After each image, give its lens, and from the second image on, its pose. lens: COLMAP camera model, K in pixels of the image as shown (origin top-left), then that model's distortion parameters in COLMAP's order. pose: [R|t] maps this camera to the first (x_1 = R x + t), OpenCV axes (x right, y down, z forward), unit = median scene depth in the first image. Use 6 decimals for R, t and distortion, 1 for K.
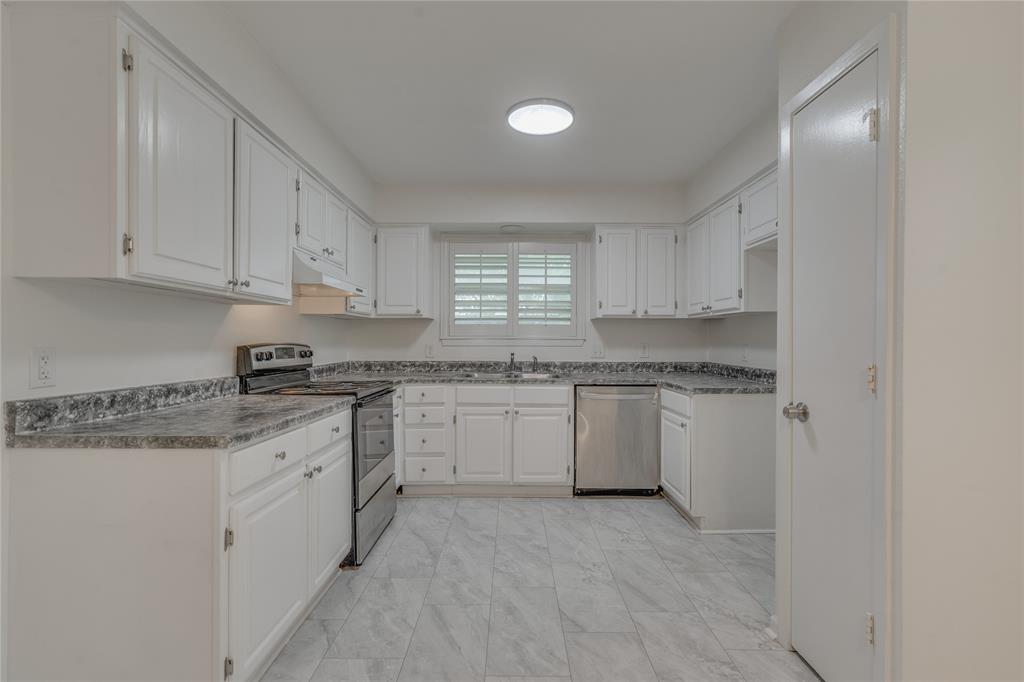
lens RADIAL K [[464.9, 0, 512.3], [0, 464.9, 345.0], [0, 0, 1]] dist [-0.007297, 0.004938]
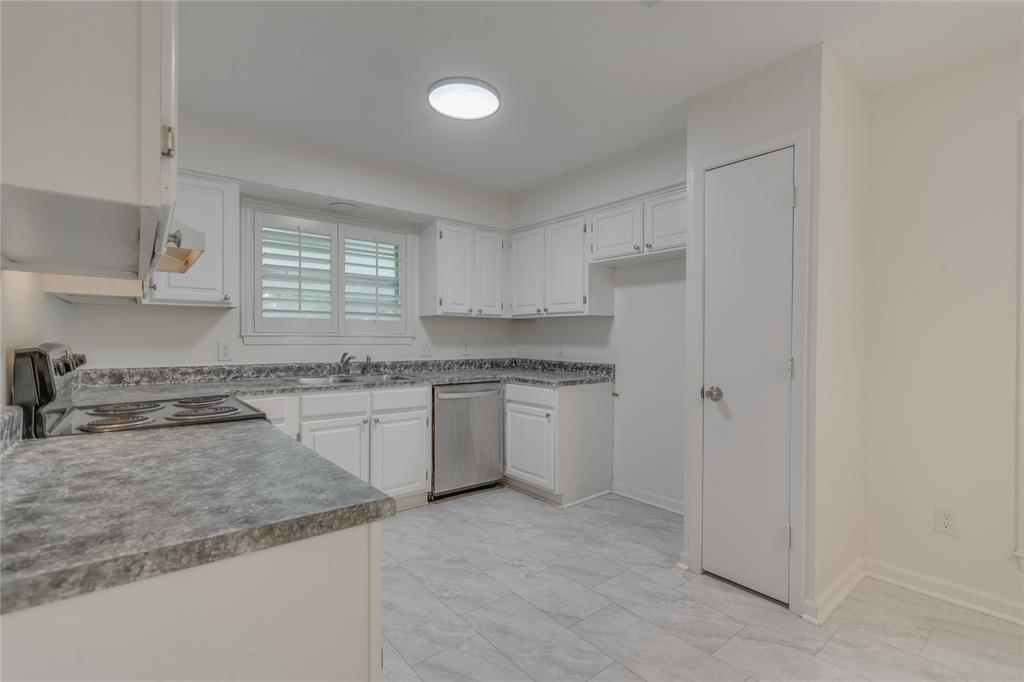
lens RADIAL K [[464.9, 0, 512.3], [0, 464.9, 345.0], [0, 0, 1]] dist [-0.007297, 0.004938]
pose [[0.777963, -0.006785, 0.628274, -0.336263], [0.001901, 0.999963, 0.008445, -0.004387], [-0.628307, -0.005376, 0.777947, 0.158749]]
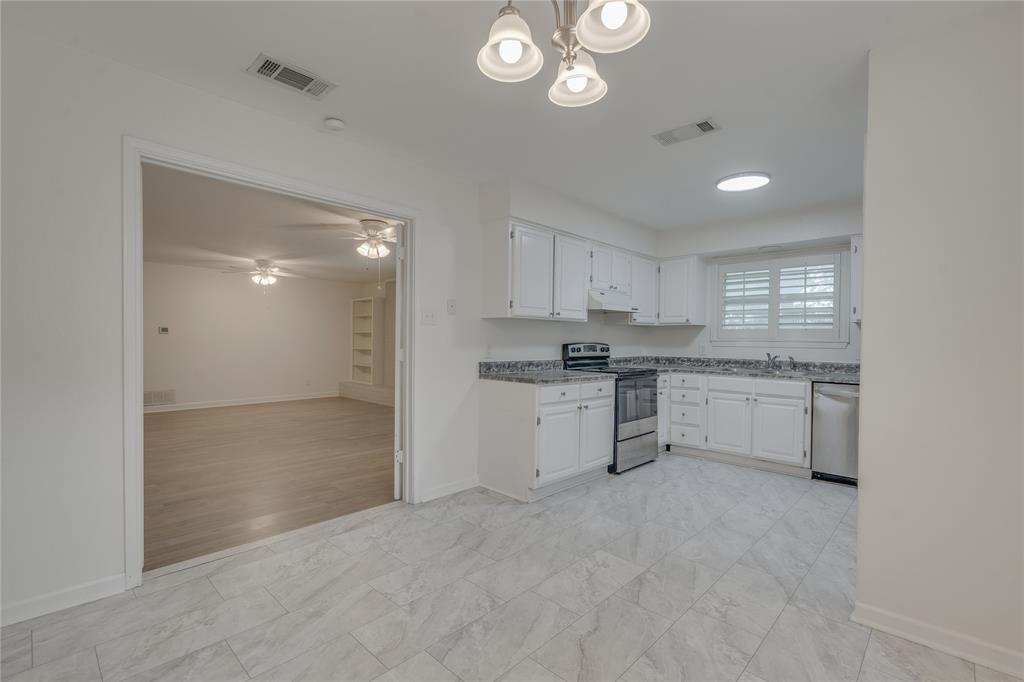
lens RADIAL K [[464.9, 0, 512.3], [0, 464.9, 345.0], [0, 0, 1]] dist [-0.007297, 0.004938]
pose [[0.723065, 0.014047, -0.690637, 0.391641], [-0.014663, 0.999880, 0.004984, 0.000032], [0.690624, 0.006523, 0.723184, -0.352901]]
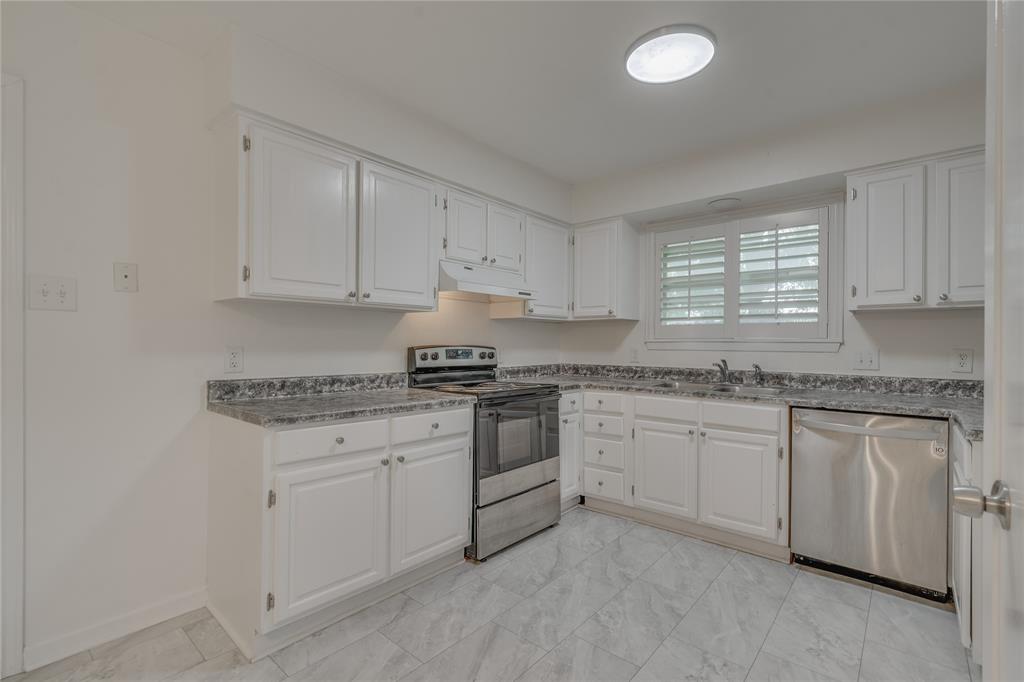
lens RADIAL K [[464.9, 0, 512.3], [0, 464.9, 345.0], [0, 0, 1]] dist [-0.007297, 0.004938]
pose [[0.758264, 0.004116, -0.651934, 0.275444], [-0.009805, 0.999939, -0.005090, -0.000206], [0.651874, 0.010252, 0.758258, 0.182710]]
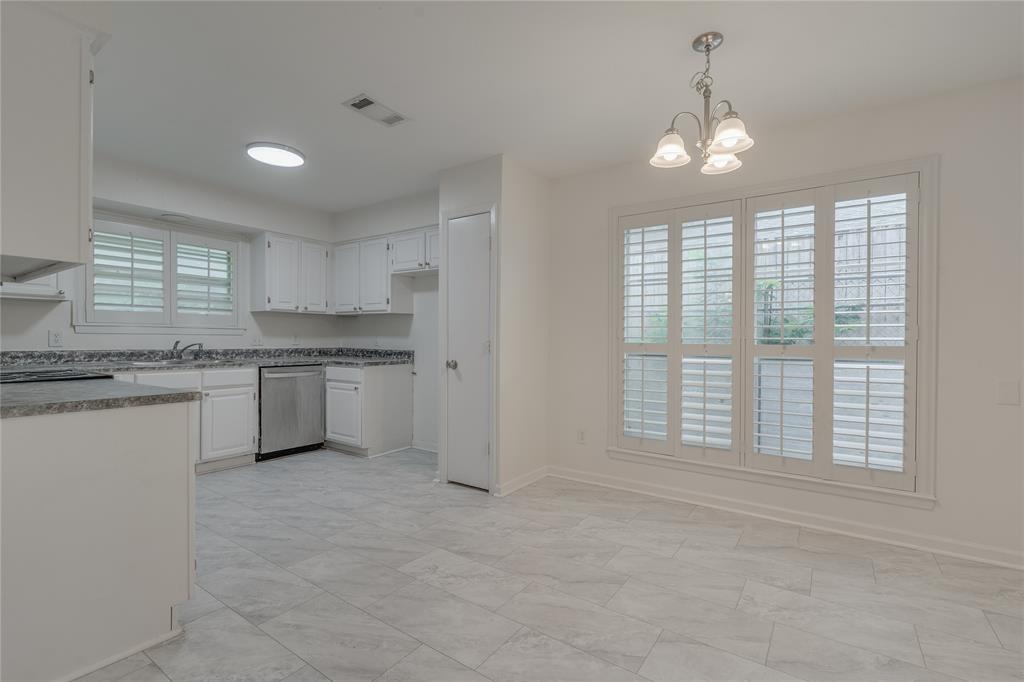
lens RADIAL K [[464.9, 0, 512.3], [0, 464.9, 345.0], [0, 0, 1]] dist [-0.007297, 0.004938]
pose [[0.576265, -0.008527, 0.817218, -0.459537], [-0.000215, 0.999944, 0.010585, 0.017101], [-0.817263, -0.006275, 0.576231, -0.206412]]
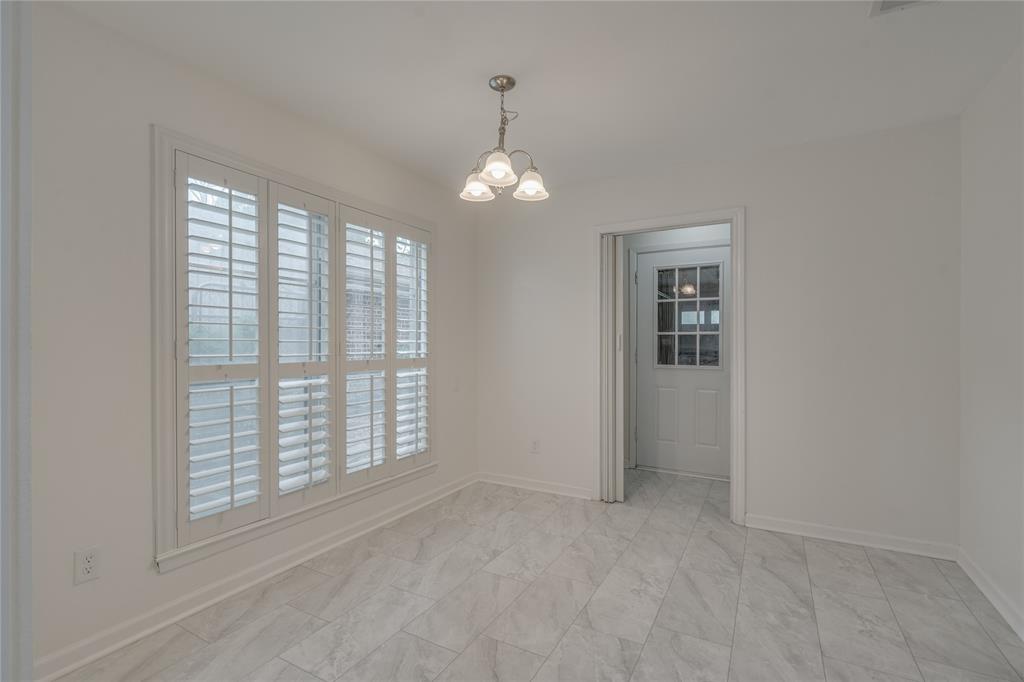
lens RADIAL K [[464.9, 0, 512.3], [0, 464.9, 345.0], [0, 0, 1]] dist [-0.007297, 0.004938]
pose [[-0.869896, -0.002692, 0.493228, -0.156420], [0.002172, 0.999954, 0.009289, -0.008770], [-0.493231, 0.009152, -0.869850, 0.484905]]
